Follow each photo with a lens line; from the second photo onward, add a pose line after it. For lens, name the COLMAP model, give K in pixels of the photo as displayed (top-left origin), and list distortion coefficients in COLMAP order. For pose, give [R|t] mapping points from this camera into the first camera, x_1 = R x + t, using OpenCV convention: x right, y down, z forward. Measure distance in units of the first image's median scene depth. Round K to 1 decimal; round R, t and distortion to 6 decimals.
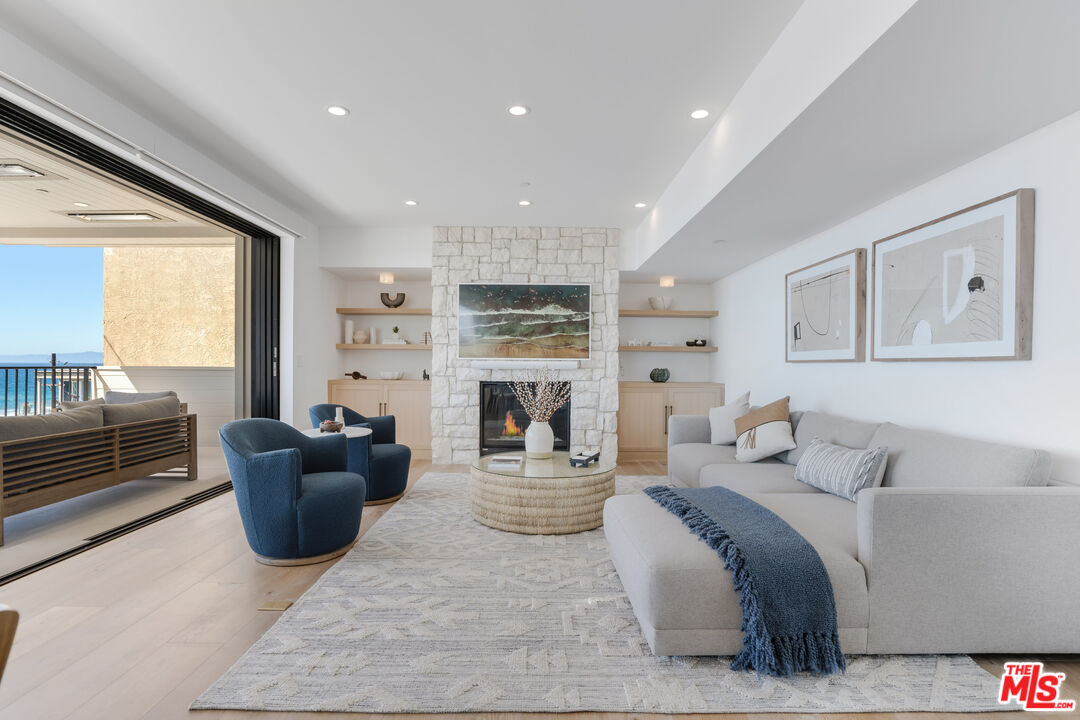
lens RADIAL K [[522.7, 0, 532.1], [0, 522.7, 370.9], [0, 0, 1]] dist [-0.048445, 0.029871]
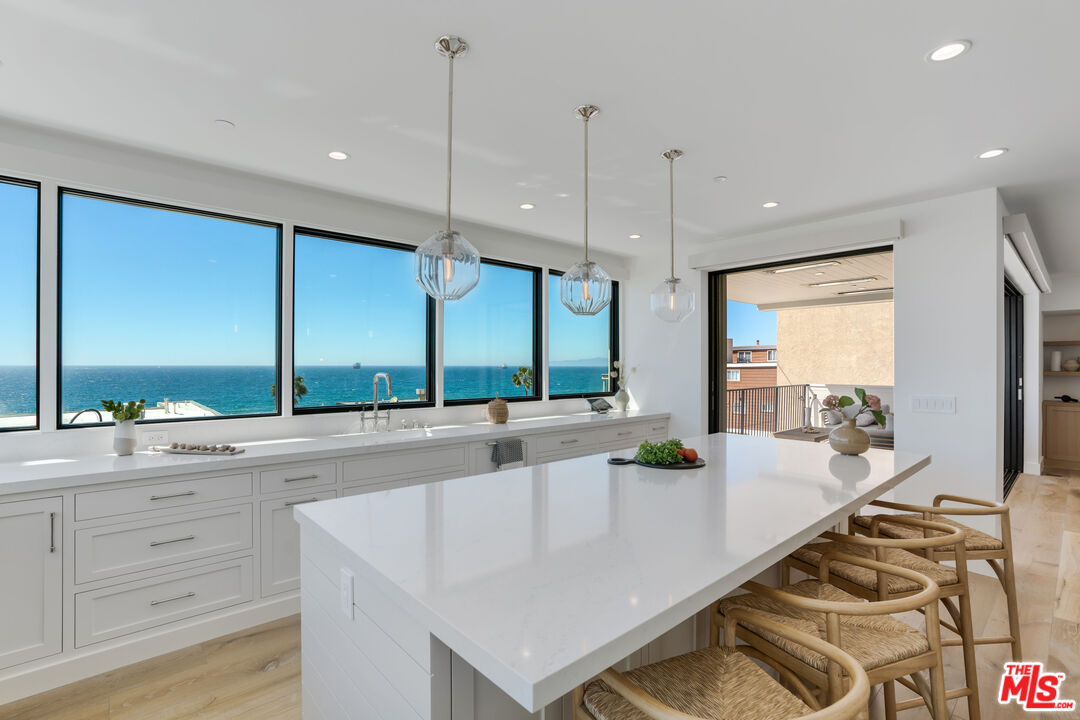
lens RADIAL K [[498.2, 0, 535.3], [0, 498.2, 361.5], [0, 0, 1]] dist [-0.048343, 0.024633]
pose [[0.673594, -0.009962, -0.739034, -0.375199], [-0.006709, 0.999786, -0.019592, -0.049873], [0.739071, 0.018155, 0.673383, -0.685474]]
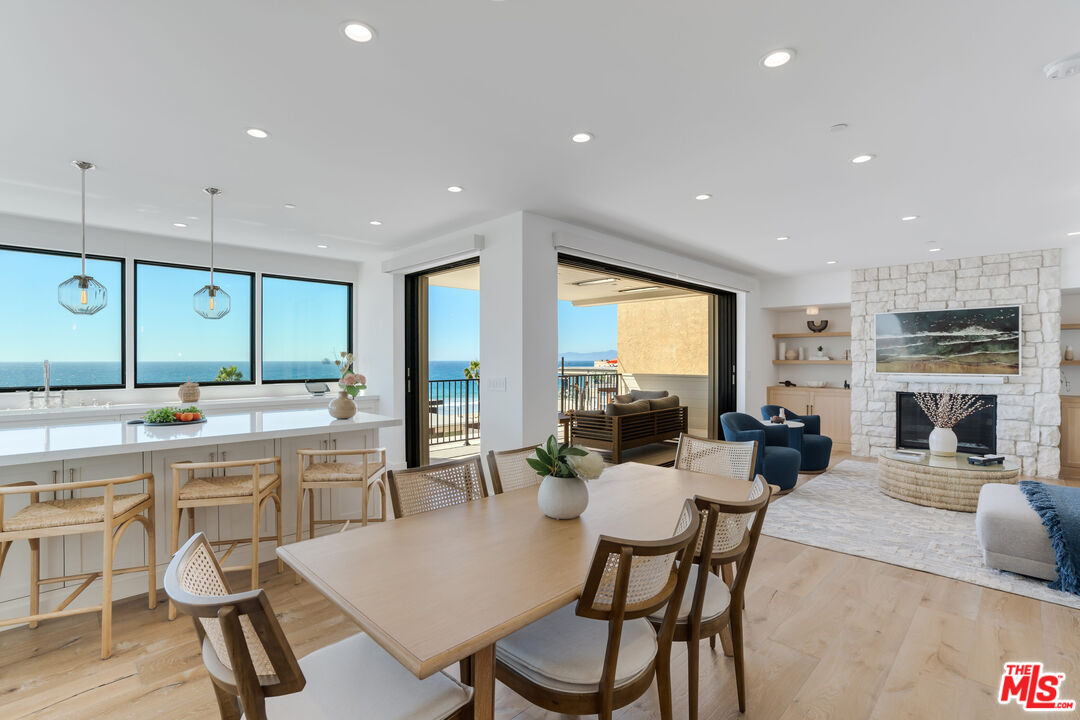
lens RADIAL K [[498.2, 0, 535.3], [0, 498.2, 361.5], [0, 0, 1]] dist [-0.048343, 0.024633]
pose [[0.711280, -0.005028, -0.702891, 0.104249], [-0.002130, 0.999954, -0.009309, -0.039046], [0.702906, 0.008119, 0.711237, -0.411809]]
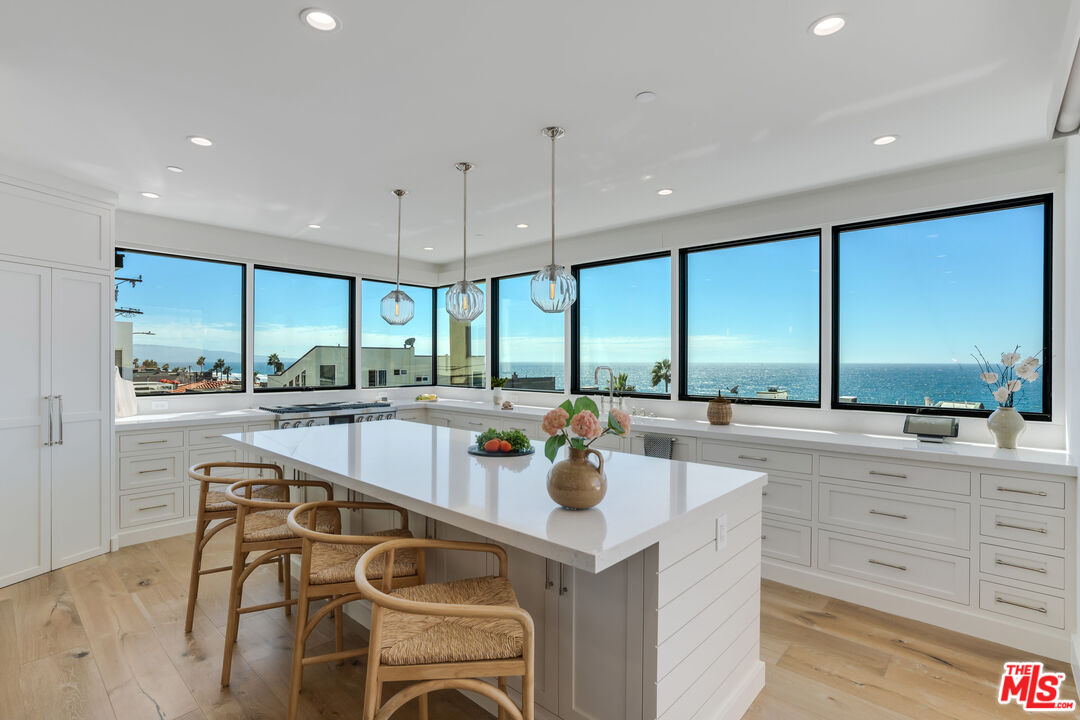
lens RADIAL K [[511.8, 0, 533.0], [0, 511.8, 362.9], [0, 0, 1]] dist [-0.026353, 0.000442]
pose [[-0.669393, -0.005777, -0.742886, -0.282969], [-0.016523, 0.999838, 0.007113, -0.055981], [0.742725, 0.017036, -0.669380, 0.054430]]
